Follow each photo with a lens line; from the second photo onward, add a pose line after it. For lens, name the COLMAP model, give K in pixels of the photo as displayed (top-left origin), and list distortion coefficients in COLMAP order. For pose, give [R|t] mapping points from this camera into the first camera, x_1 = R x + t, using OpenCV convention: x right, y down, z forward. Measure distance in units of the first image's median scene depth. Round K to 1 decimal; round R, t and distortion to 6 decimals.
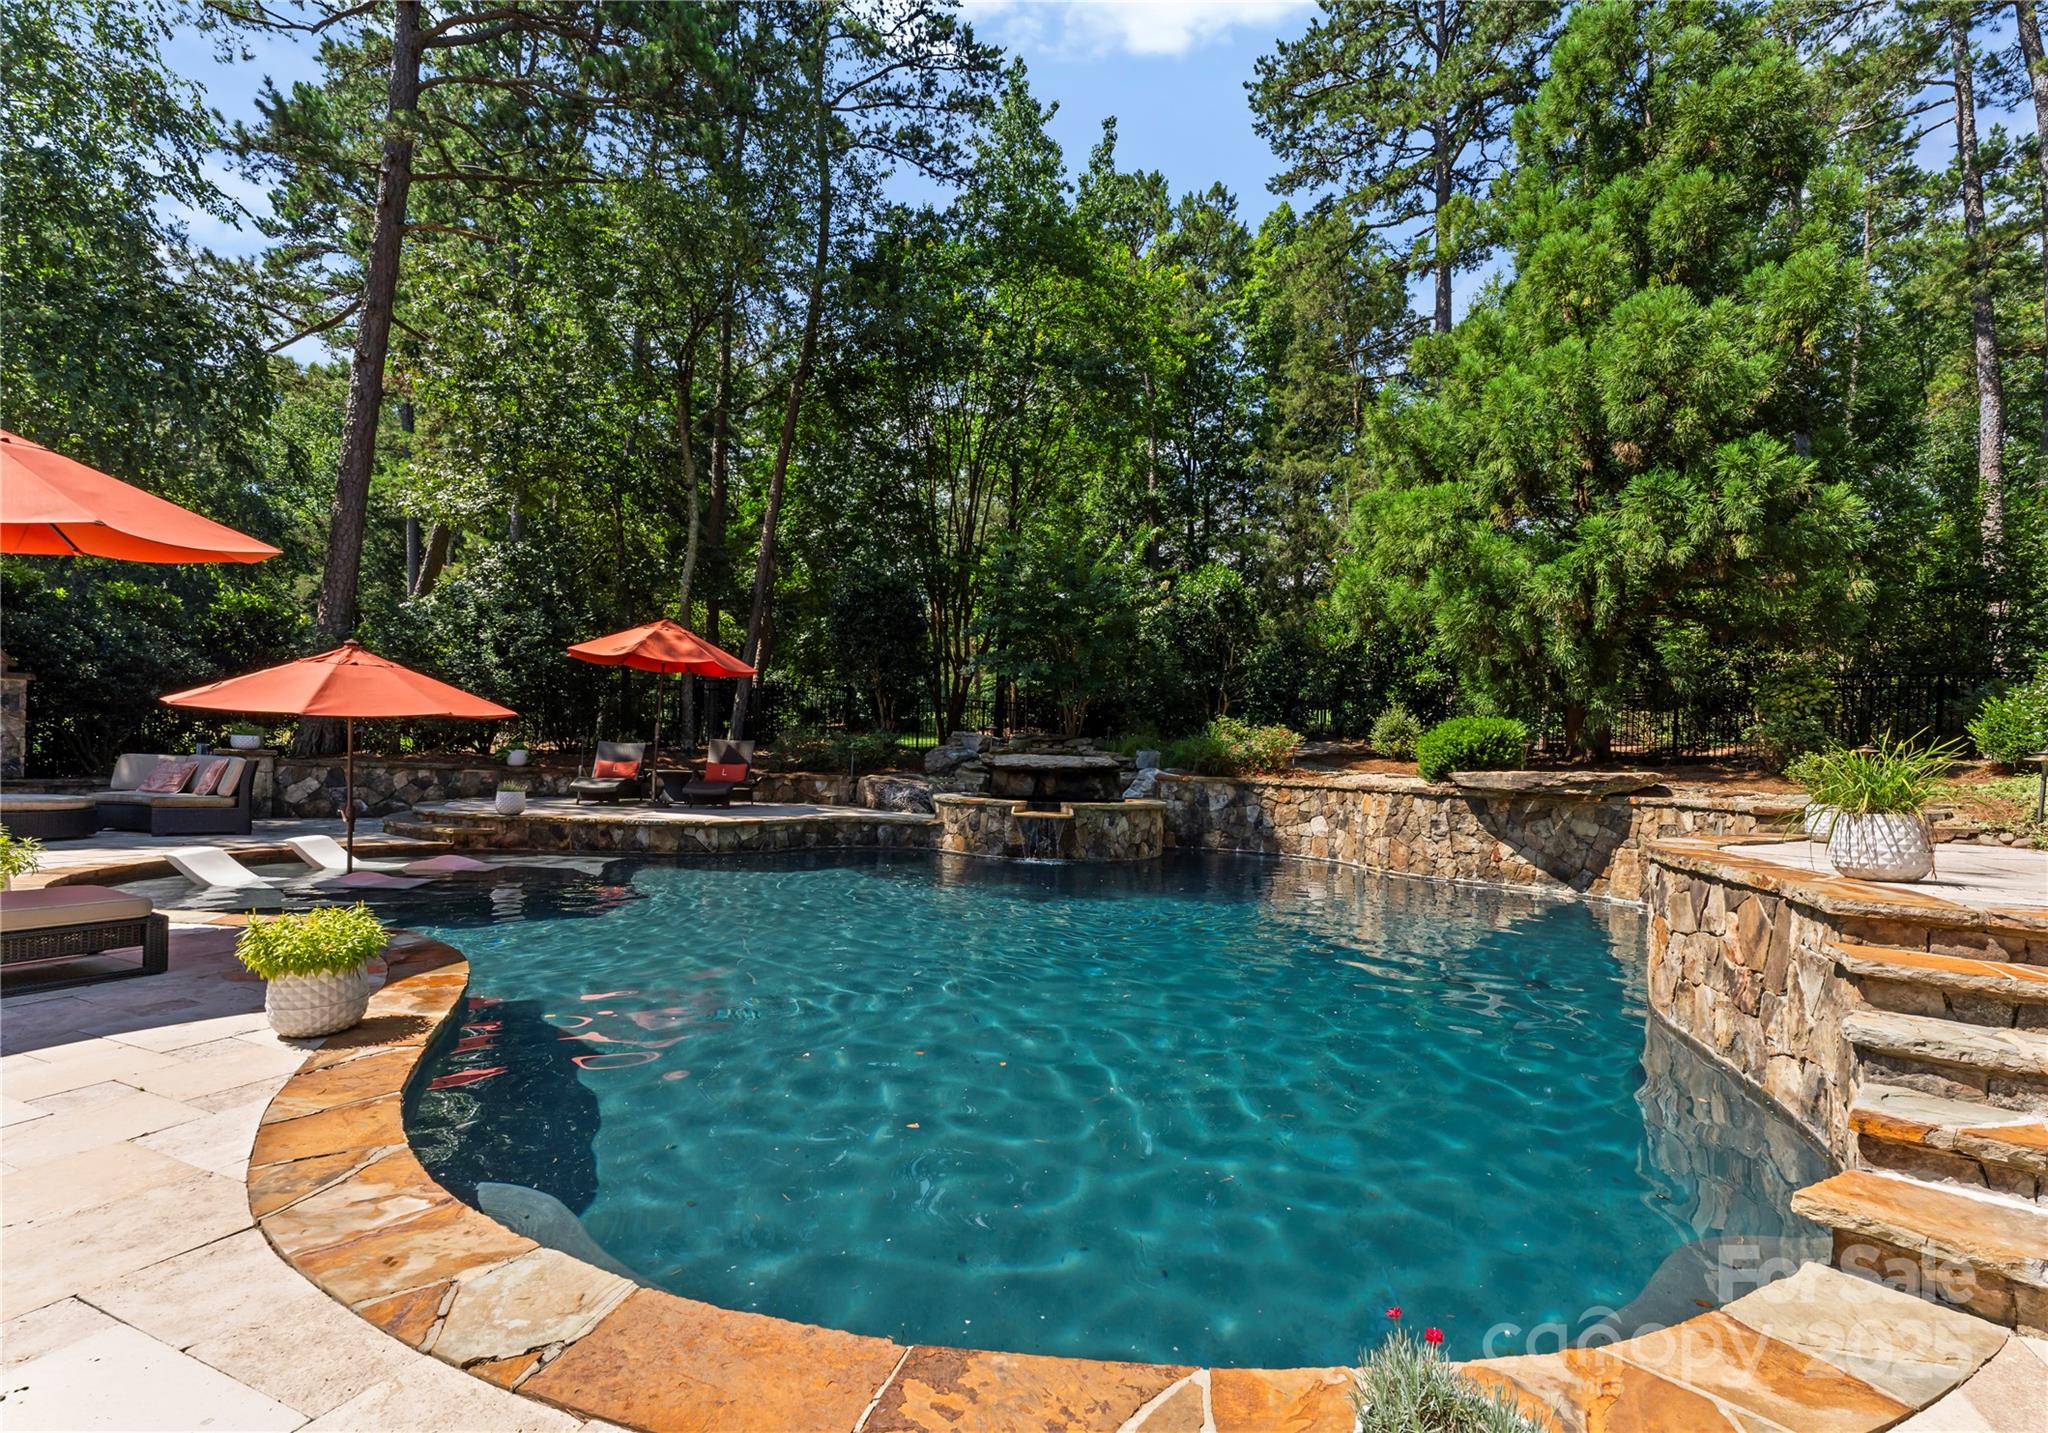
lens RADIAL K [[905.5, 0, 1058.4], [0, 905.5, 760.6], [0, 0, 1]] dist [0.003854, -0.001582]
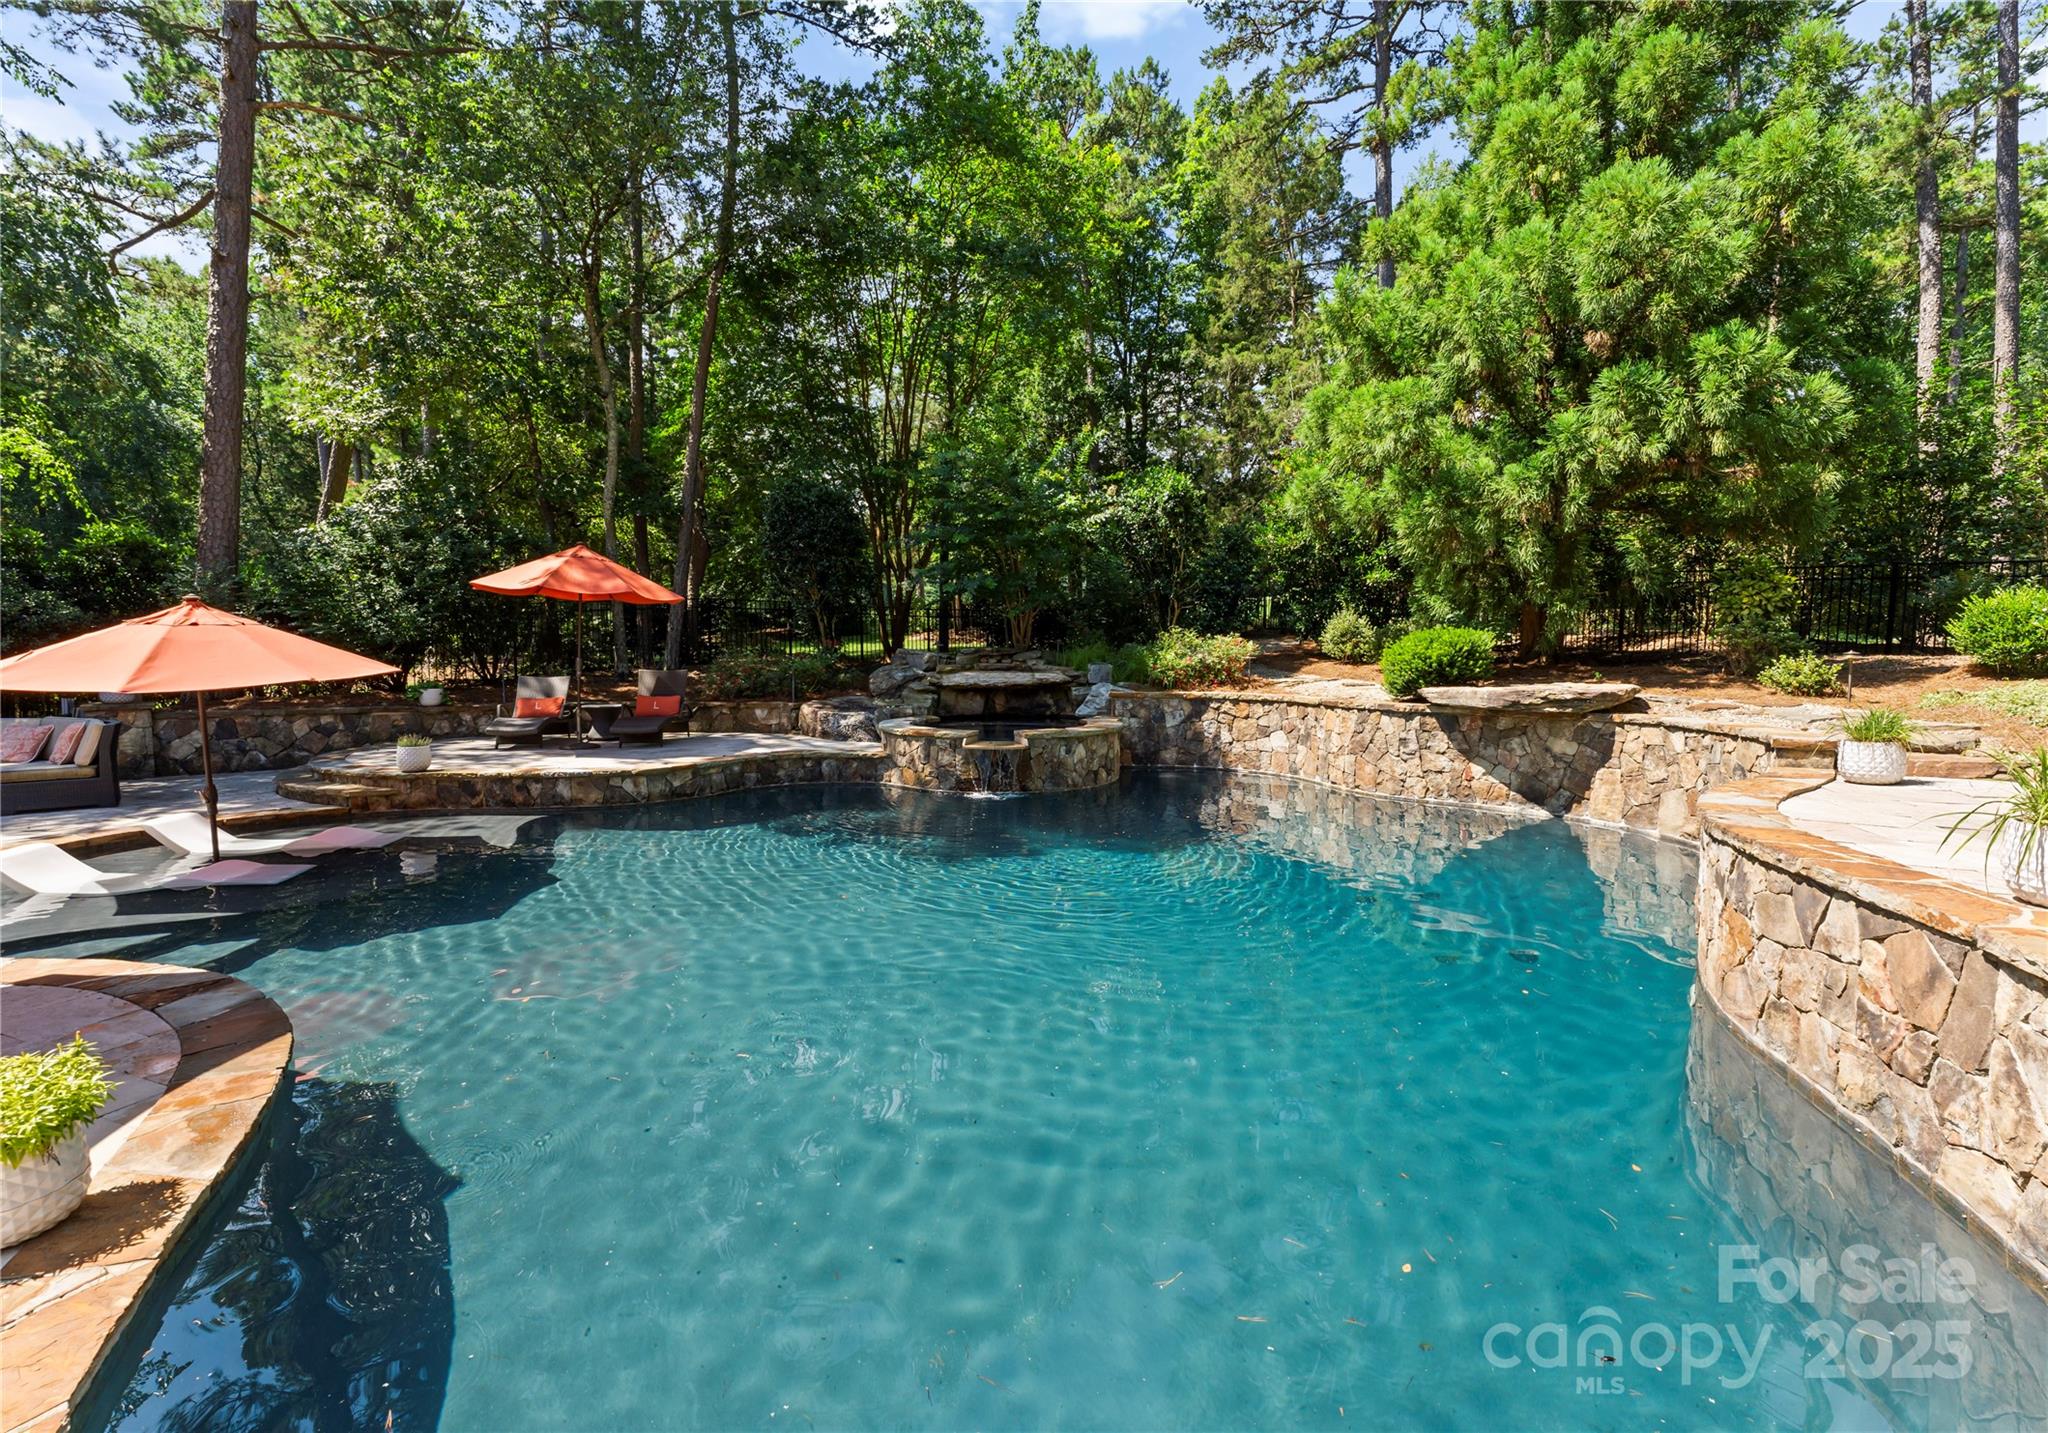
lens RADIAL K [[864.3, 0, 1039.5], [0, 864.3, 713.0], [0, 0, 1]] dist [0.000012, 0.000553]
pose [[0.998511, -0.035467, 0.041446, -0.006281], [0.032266, 0.996623, 0.075502, -0.033118], [-0.043984, -0.074052, 0.996284, 0.079647]]
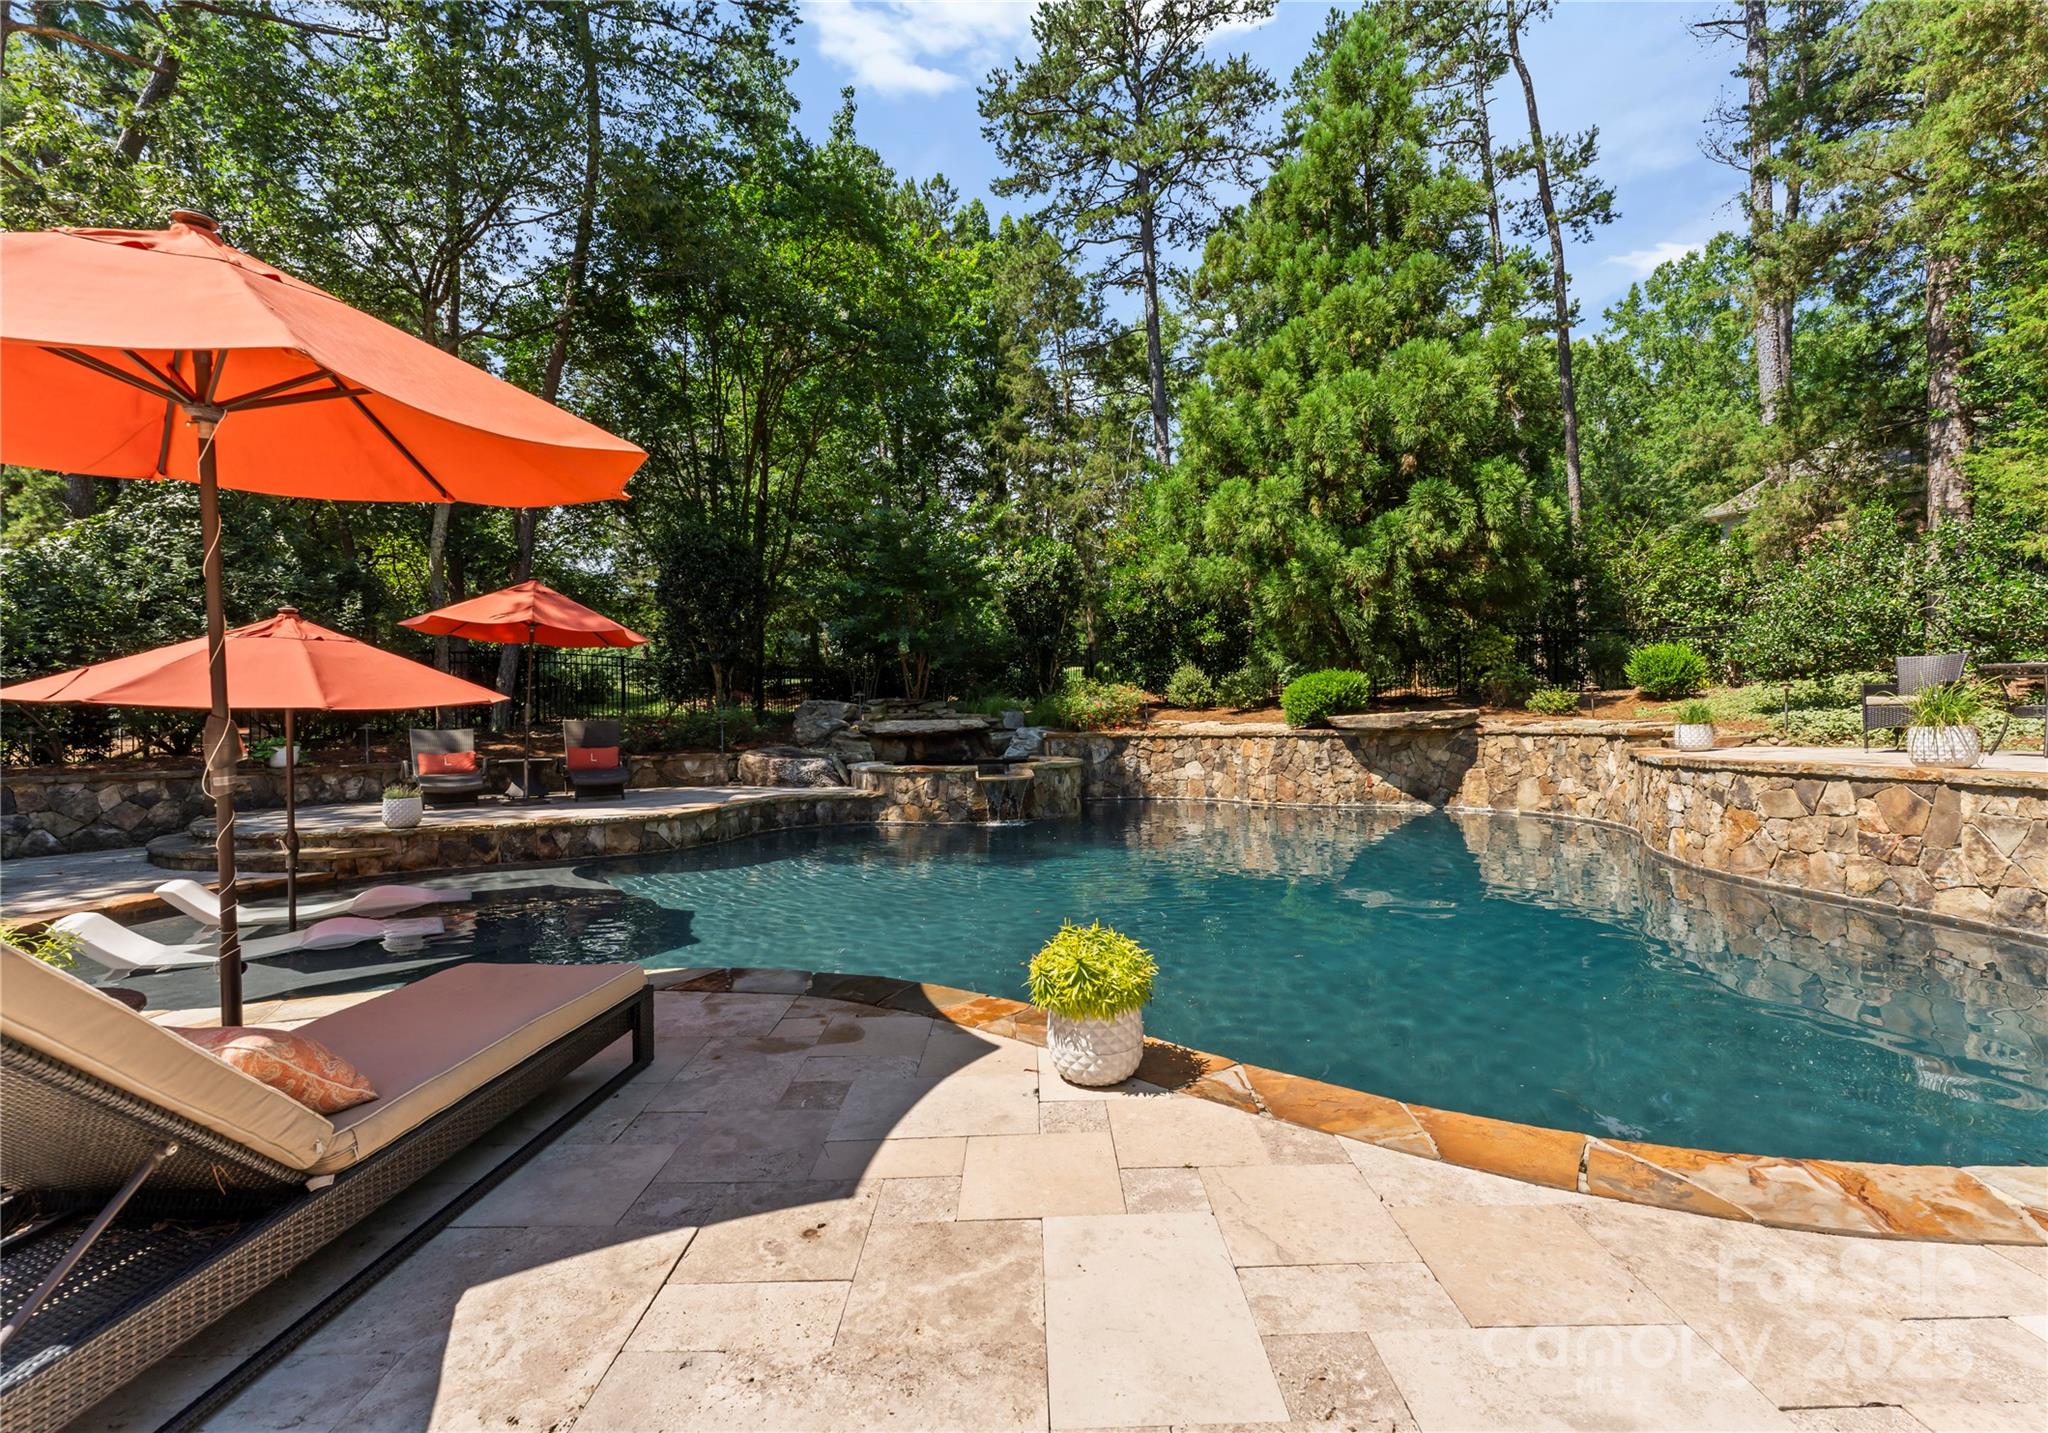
lens RADIAL K [[864.3, 0, 1041.1], [0, 864.3, 716.4], [0, 0, 1]] dist [0.000012, 0.000553]
pose [[0.916400, -0.046837, 0.397514, -0.291452], [0.047997, 0.998823, 0.007037, -0.011172], [-0.397376, 0.012631, 0.917569, 0.069017]]
